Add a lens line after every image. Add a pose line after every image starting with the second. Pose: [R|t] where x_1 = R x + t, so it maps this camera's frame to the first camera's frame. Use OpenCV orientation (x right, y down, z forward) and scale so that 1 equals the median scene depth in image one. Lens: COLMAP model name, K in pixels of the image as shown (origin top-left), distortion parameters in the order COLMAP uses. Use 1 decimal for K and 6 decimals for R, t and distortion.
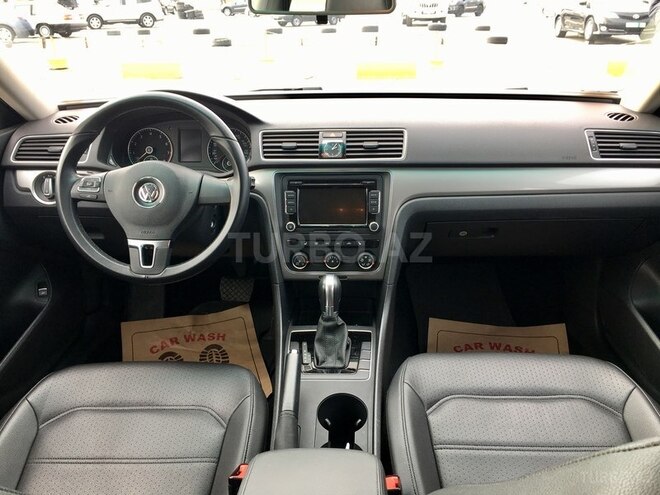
lens RADIAL K [[561.6, 0, 330.0], [0, 561.6, 247.5], [0, 0, 1]] dist [0.077211, -0.005863]
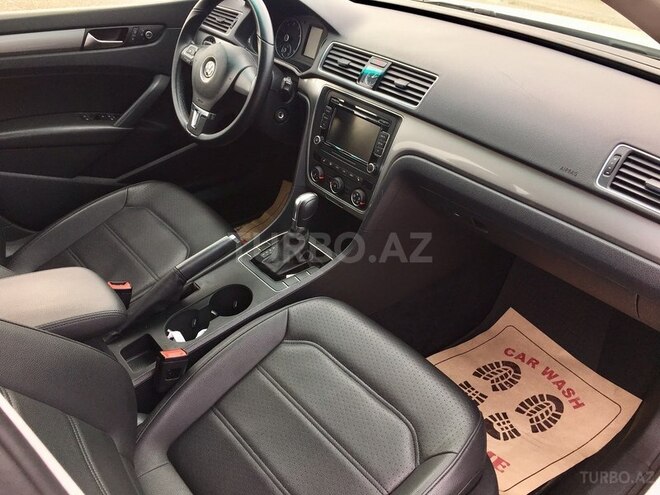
lens RADIAL K [[561.6, 0, 330.0], [0, 561.6, 247.5], [0, 0, 1]] dist [0.077211, -0.005863]
pose [[0.668273, 0.443240, -0.597452, 0.667441], [-0.329430, 0.896402, 0.296546, -0.177675], [0.666998, -0.001355, 0.745058, 0.229745]]
